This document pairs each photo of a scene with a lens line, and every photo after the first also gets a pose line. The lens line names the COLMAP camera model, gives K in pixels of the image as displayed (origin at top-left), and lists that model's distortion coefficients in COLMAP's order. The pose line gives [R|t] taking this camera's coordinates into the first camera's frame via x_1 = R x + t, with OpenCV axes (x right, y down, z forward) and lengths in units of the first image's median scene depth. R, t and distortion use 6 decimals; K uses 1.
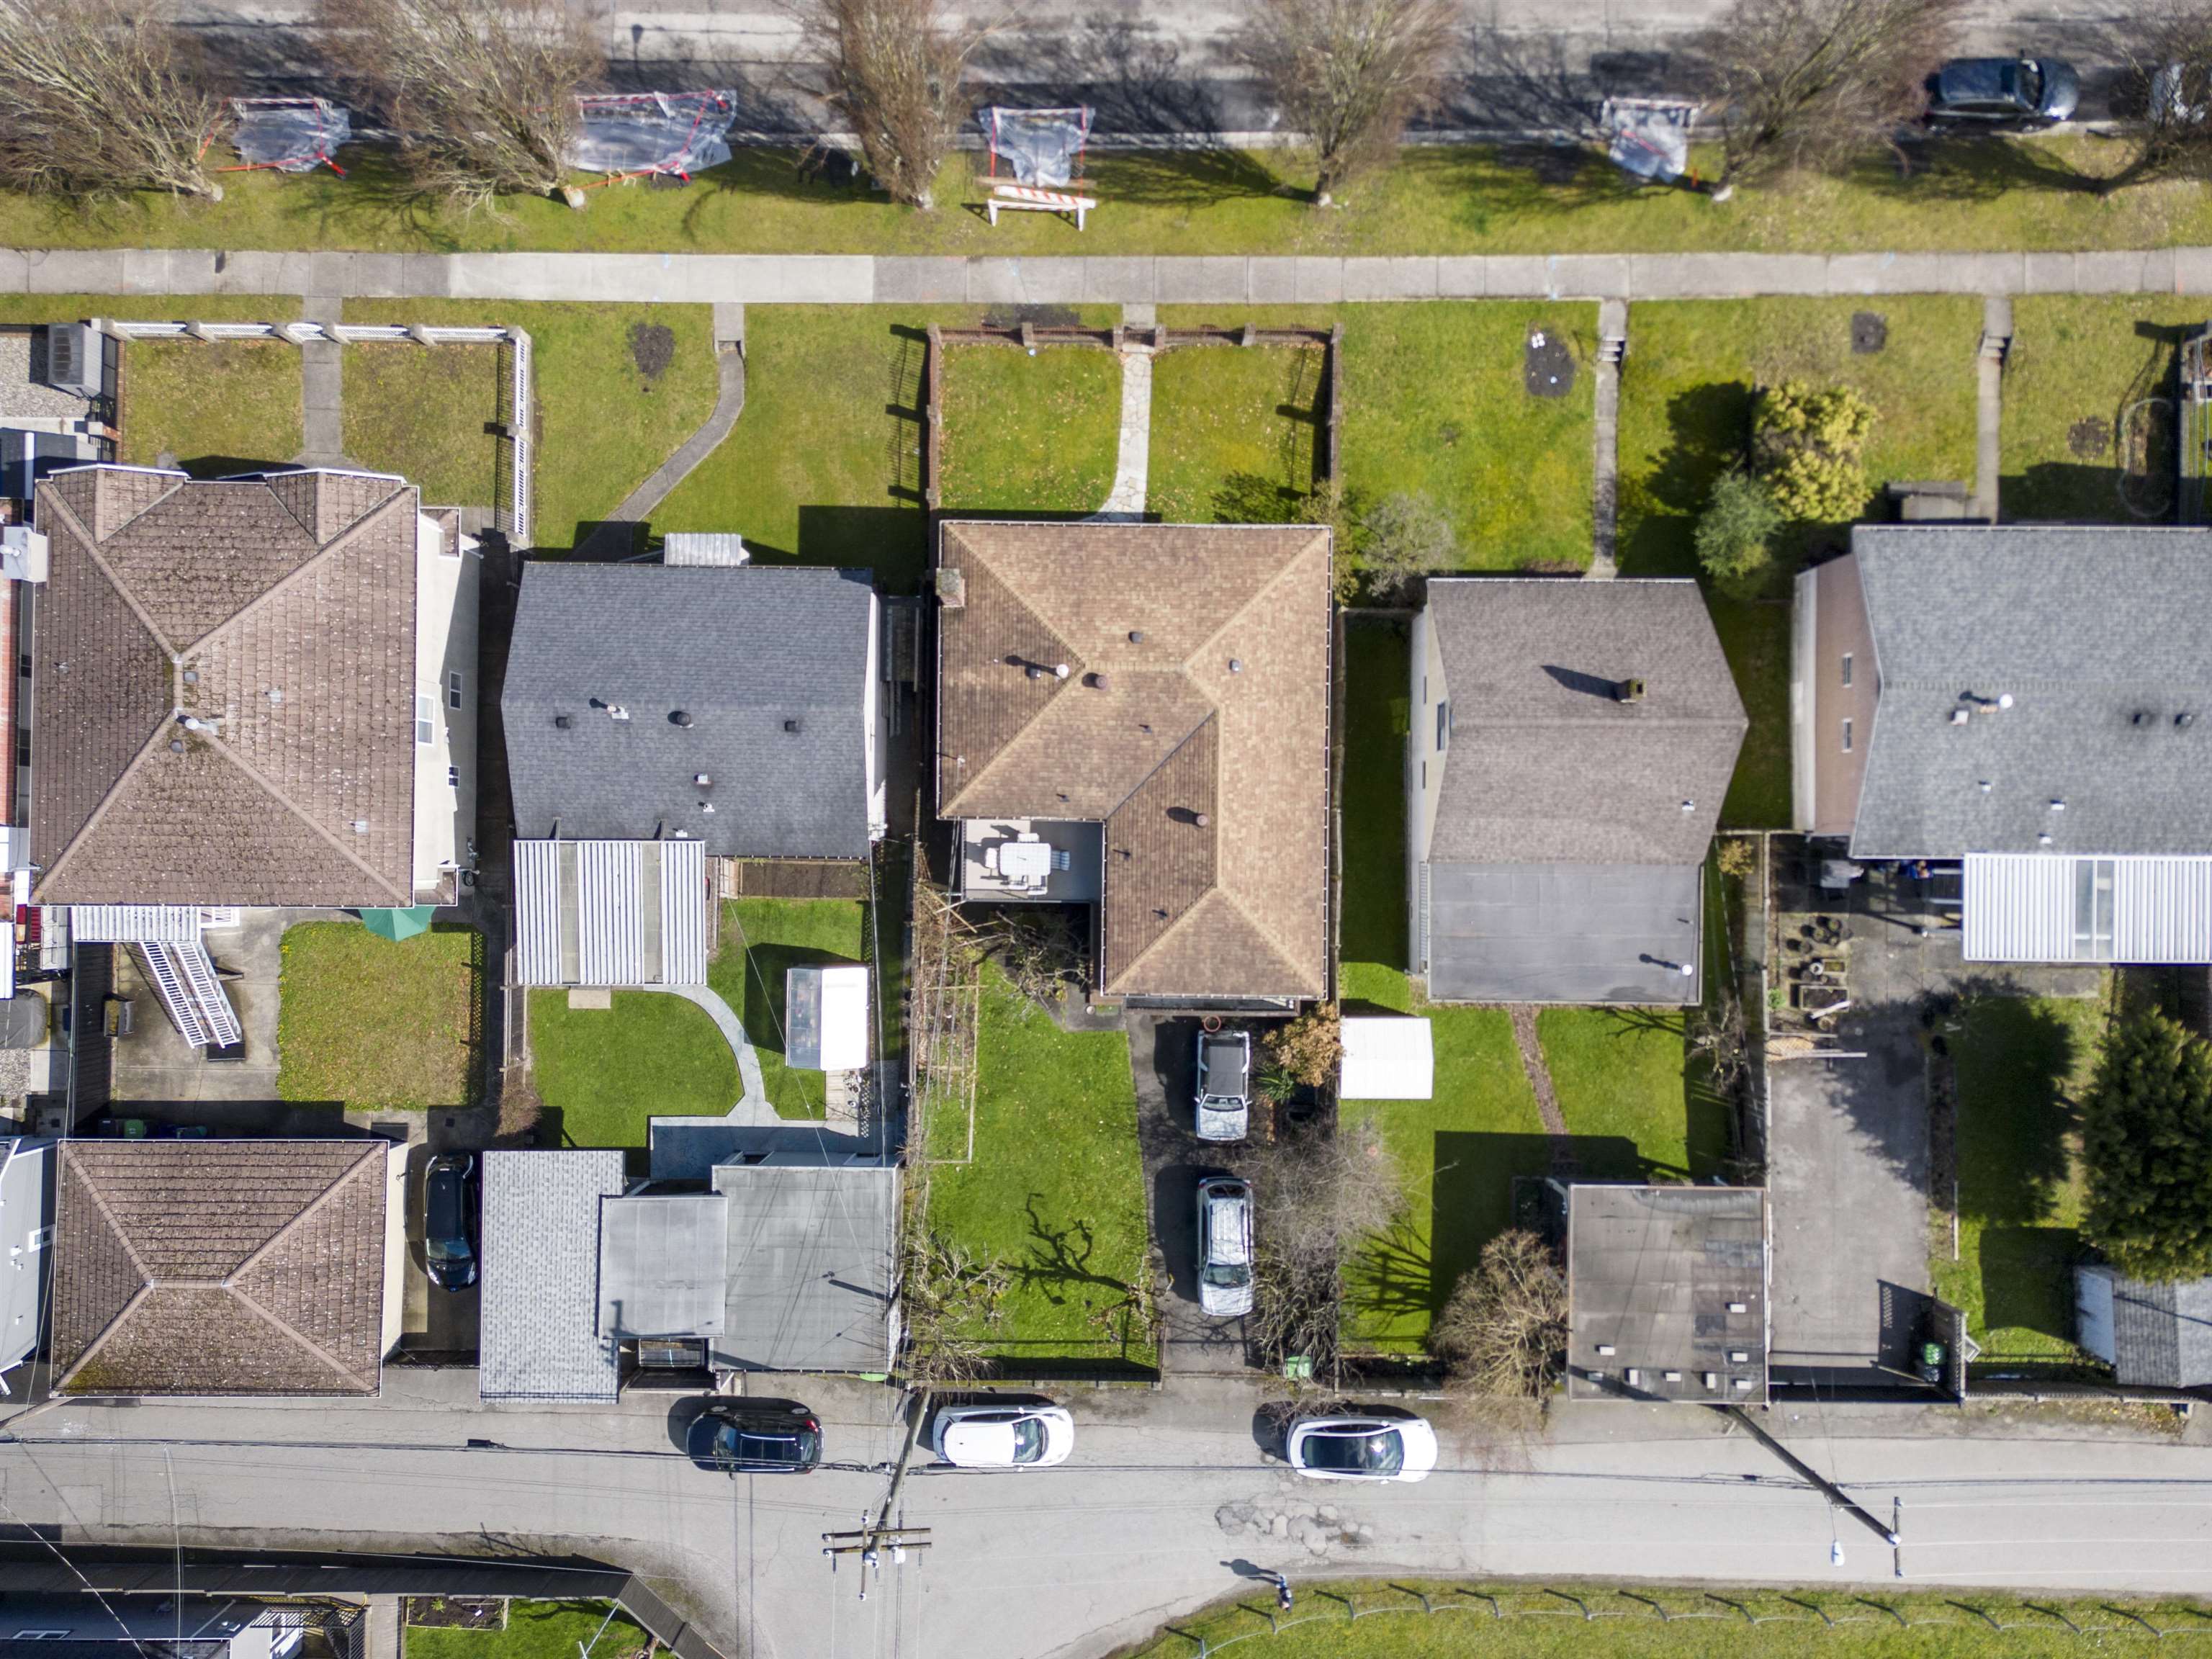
lens RADIAL K [[1538.4, 0, 1106.0], [0, 1538.4, 829.5], [0, 0, 1]] dist [0.080800, -0.057094]
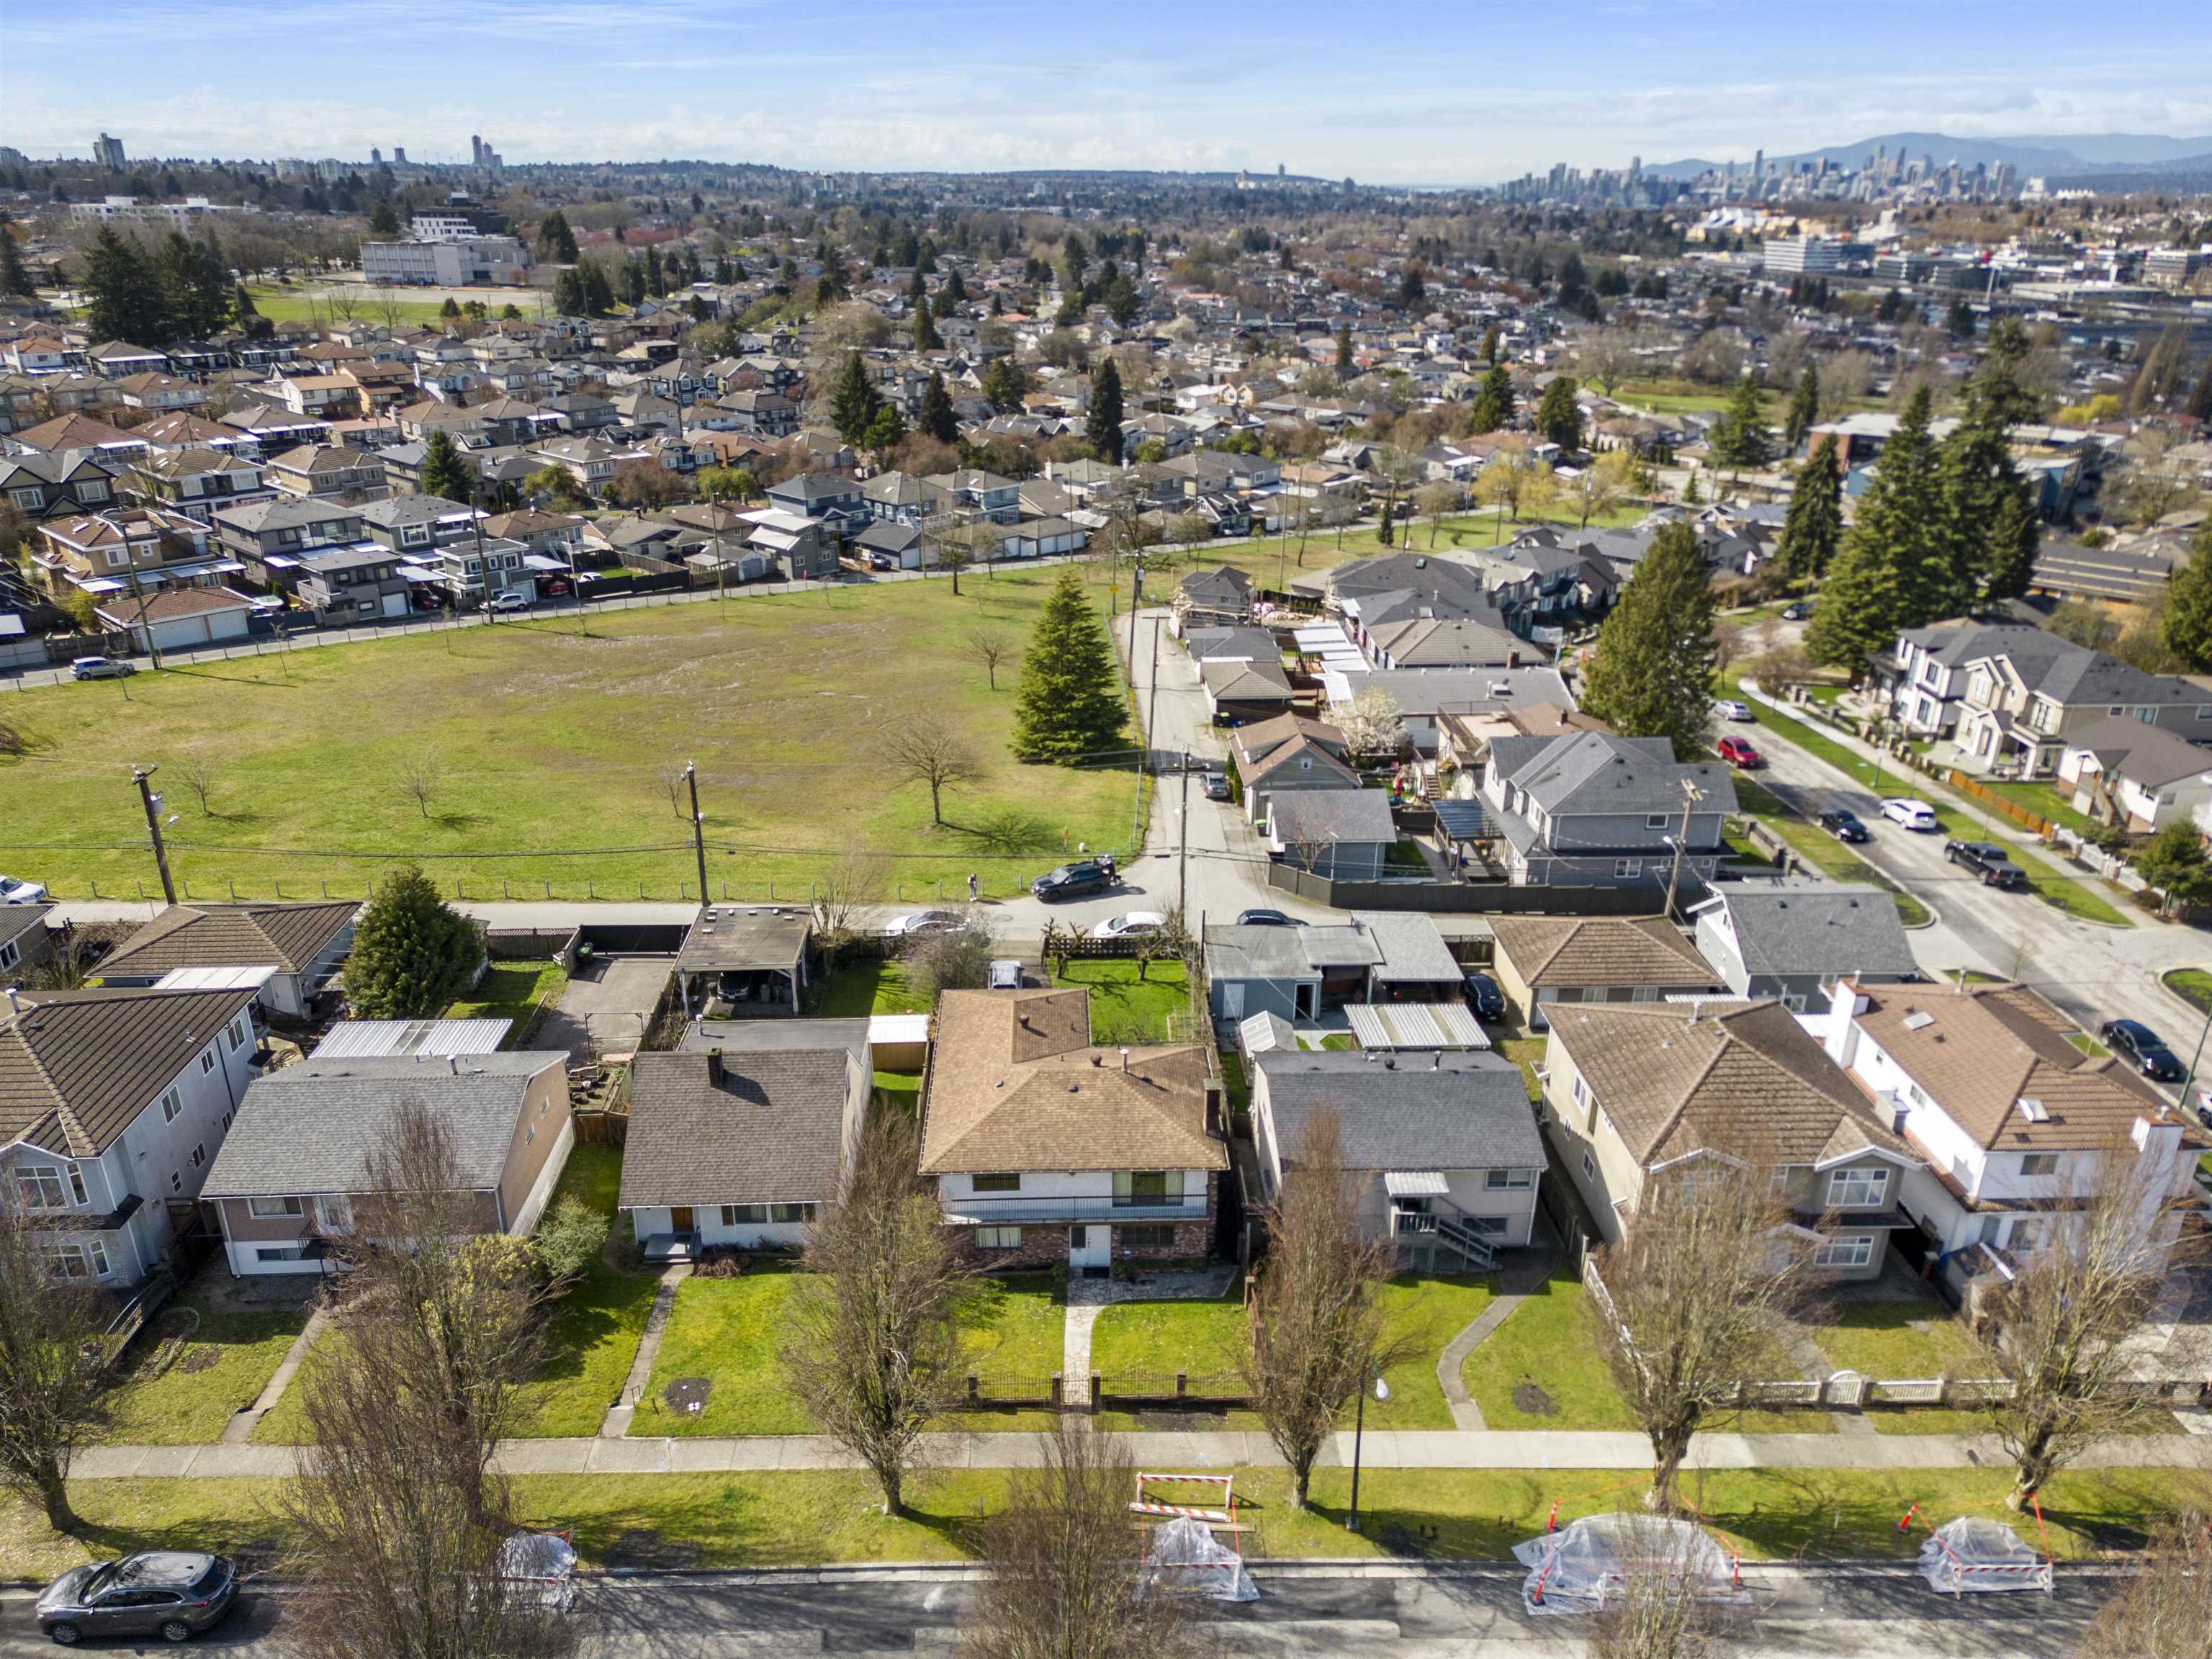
lens RADIAL K [[1538.4, 0, 1106.0], [0, 1538.4, 829.5], [0, 0, 1]] dist [0.080800, -0.057094]
pose [[-0.998652, 0.012946, -0.050270, 0.048185], [-0.051522, -0.365353, 0.929442, -1.149771], [-0.006333, 0.930779, 0.365527, 0.252833]]
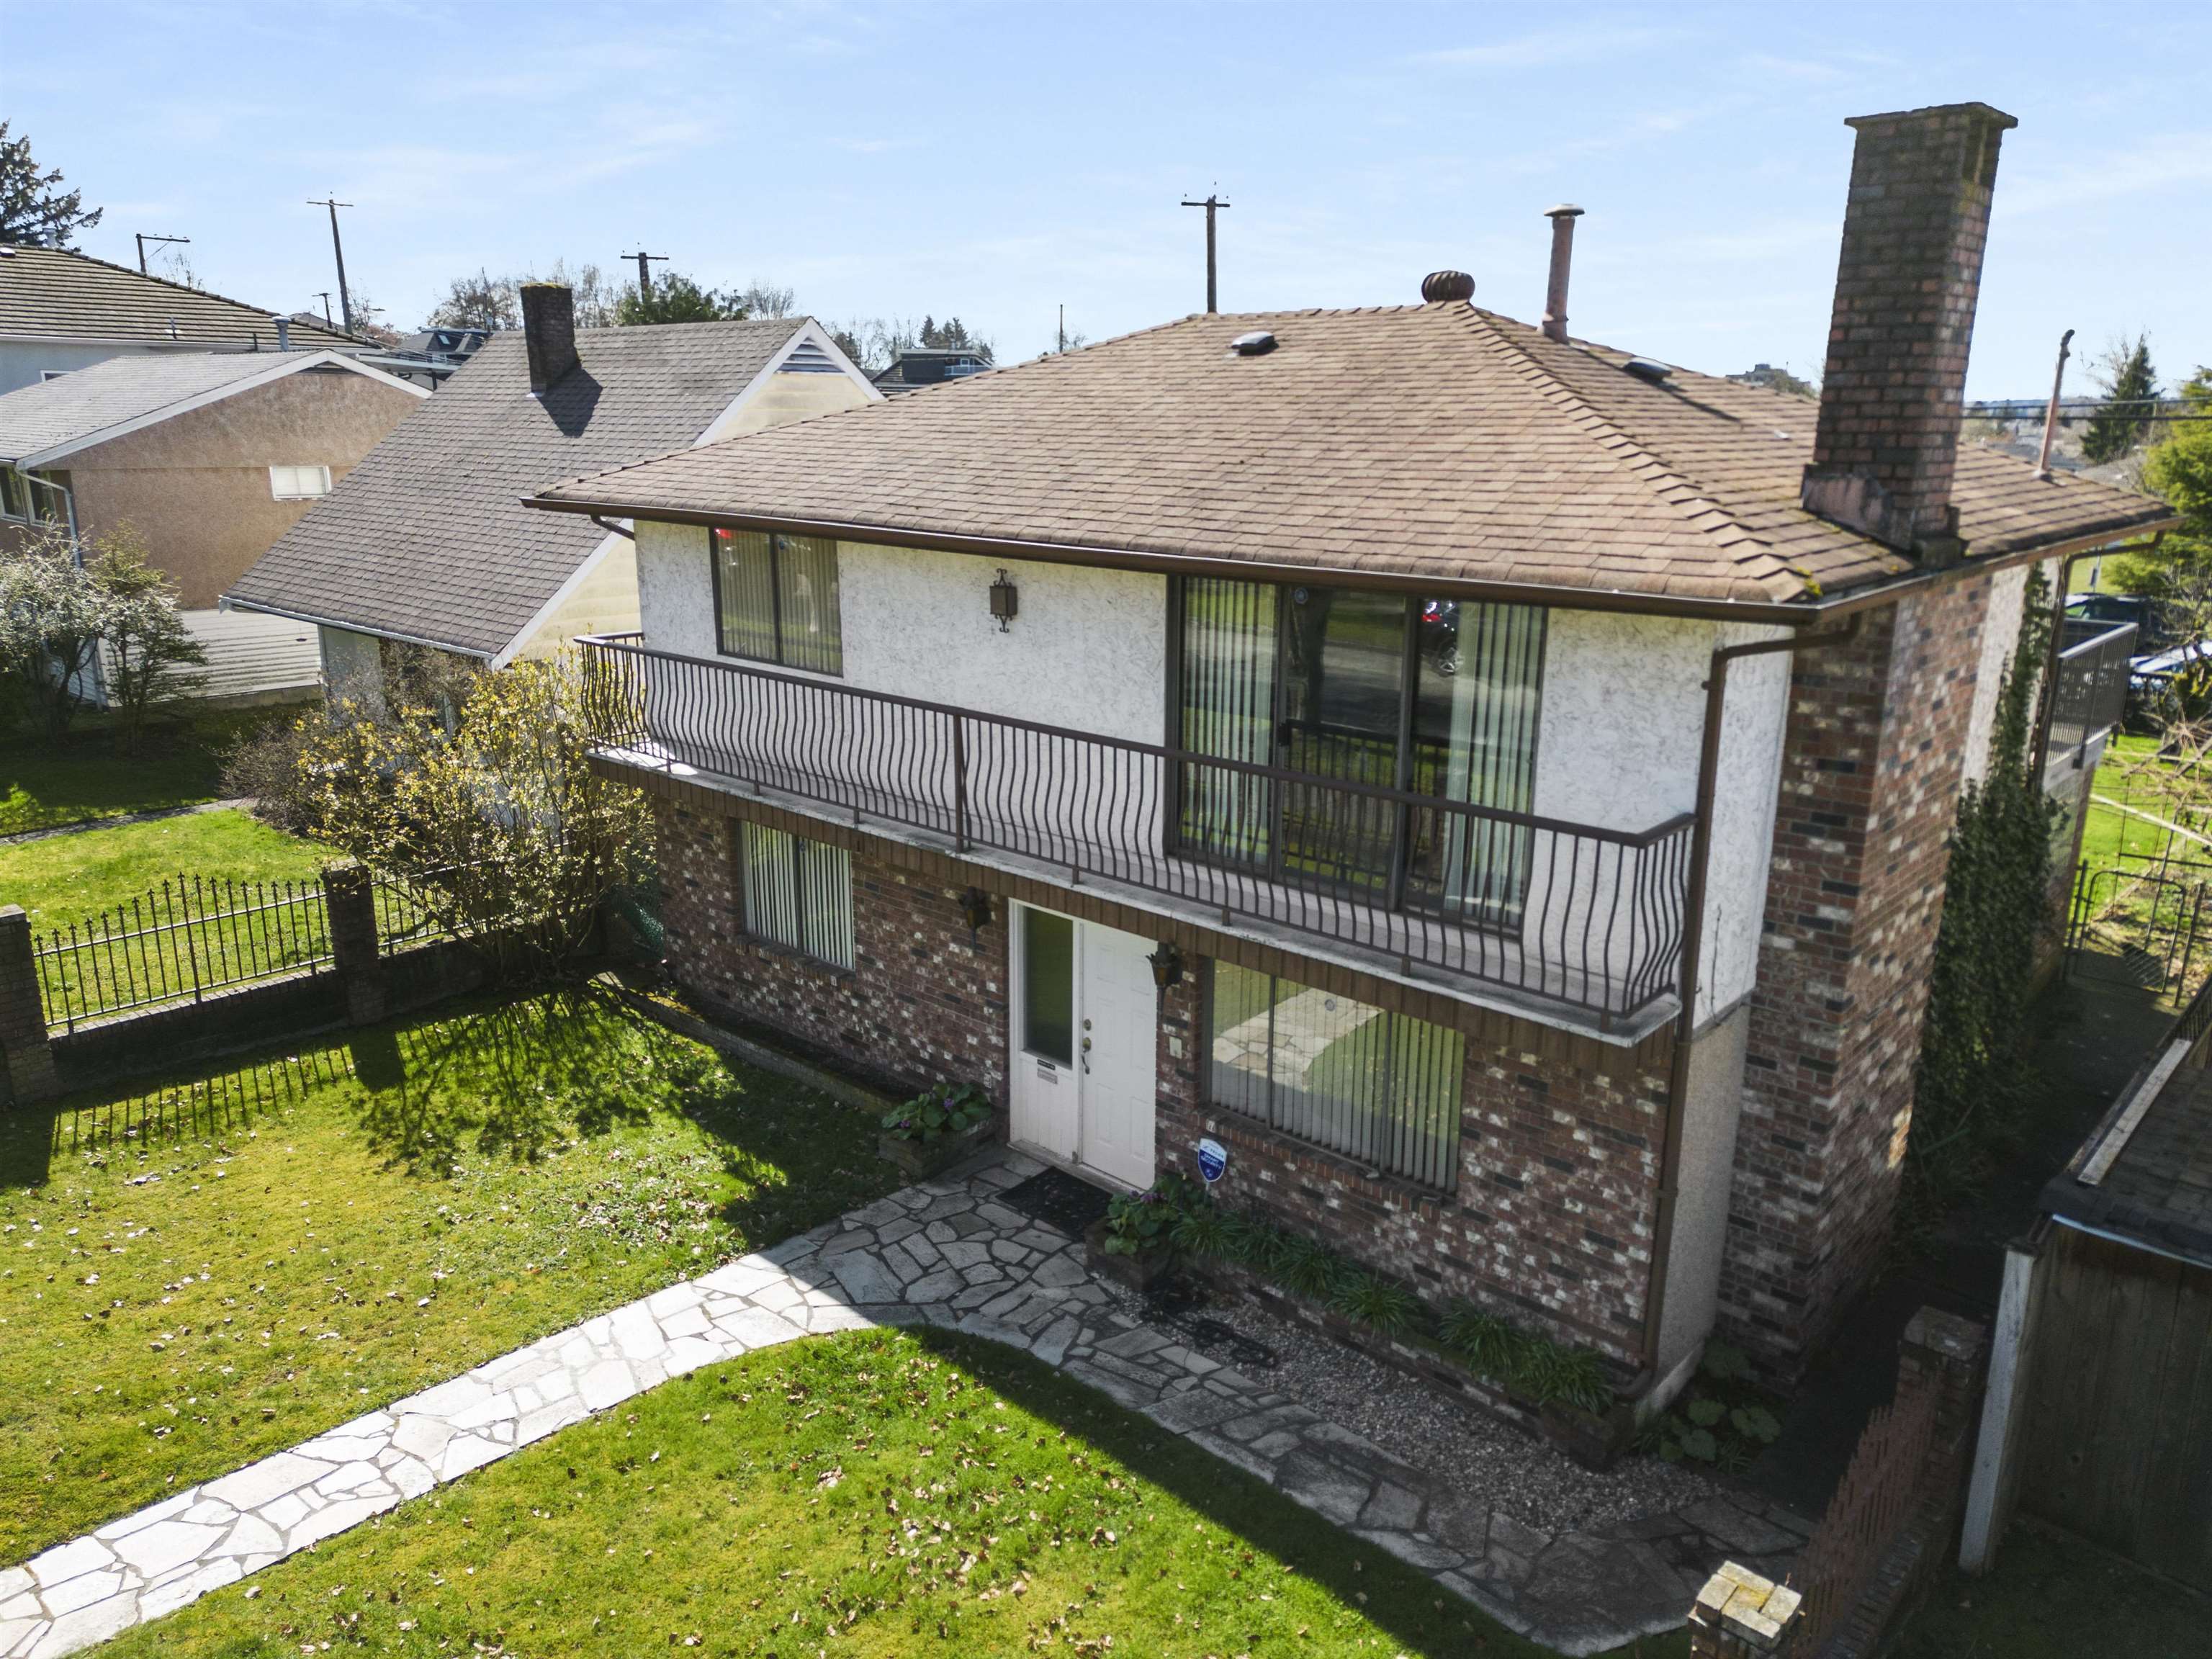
lens RADIAL K [[1538.4, 0, 1106.0], [0, 1538.4, 829.5], [0, 0, 1]] dist [0.080800, -0.057094]
pose [[-0.745332, -0.172733, 0.643928, -0.139349], [0.666265, -0.158345, 0.728710, -0.322307], [-0.023909, 0.972157, 0.233106, 0.897126]]
